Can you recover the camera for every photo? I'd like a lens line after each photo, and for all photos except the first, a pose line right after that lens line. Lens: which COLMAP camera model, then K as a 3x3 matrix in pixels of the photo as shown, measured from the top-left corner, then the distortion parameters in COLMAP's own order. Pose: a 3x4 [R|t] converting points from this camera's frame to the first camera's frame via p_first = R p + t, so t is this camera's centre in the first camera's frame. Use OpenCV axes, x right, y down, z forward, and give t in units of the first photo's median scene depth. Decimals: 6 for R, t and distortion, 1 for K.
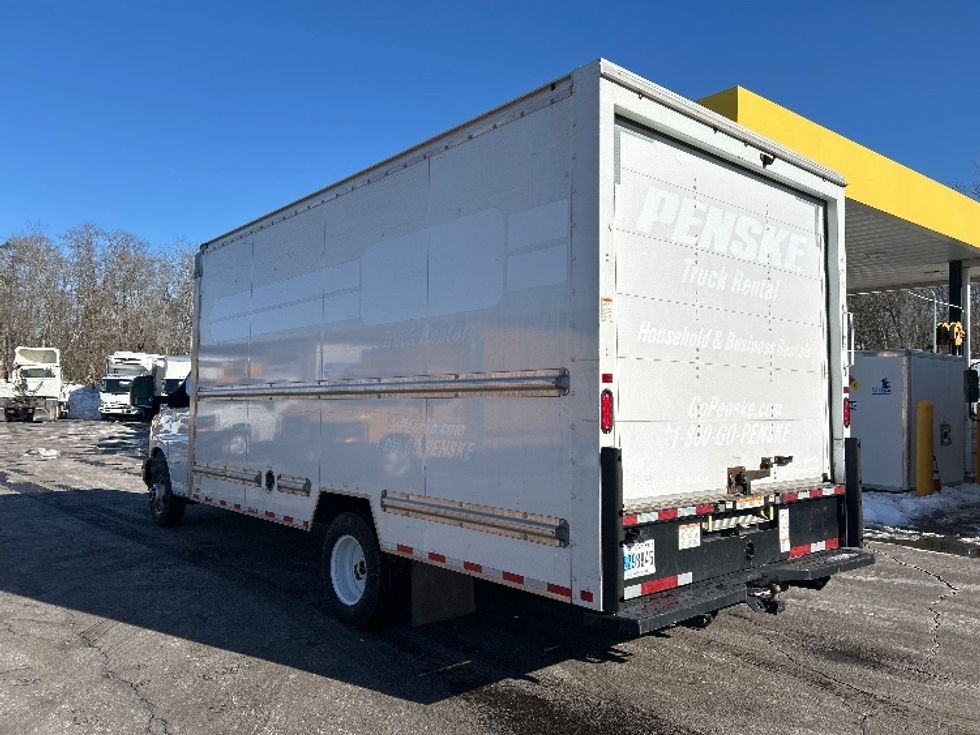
lens RADIAL K [[727.8, 0, 490.0], [0, 727.8, 367.5], [0, 0, 1]] dist [0.075637, -0.089321]
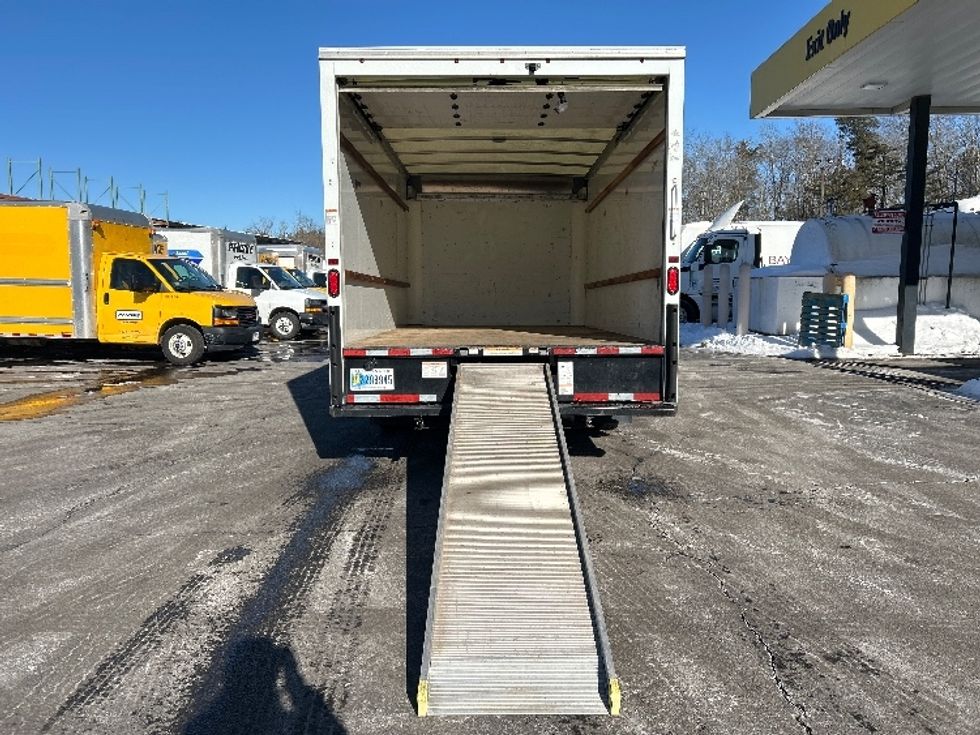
lens RADIAL K [[727.8, 0, 490.0], [0, 727.8, 367.5], [0, 0, 1]] dist [0.075637, -0.089321]
pose [[0.755335, 0.047543, -0.653612, 1.170101], [0.049863, 0.990304, 0.129657, 0.041477], [0.653439, -0.130526, 0.745641, 0.008740]]
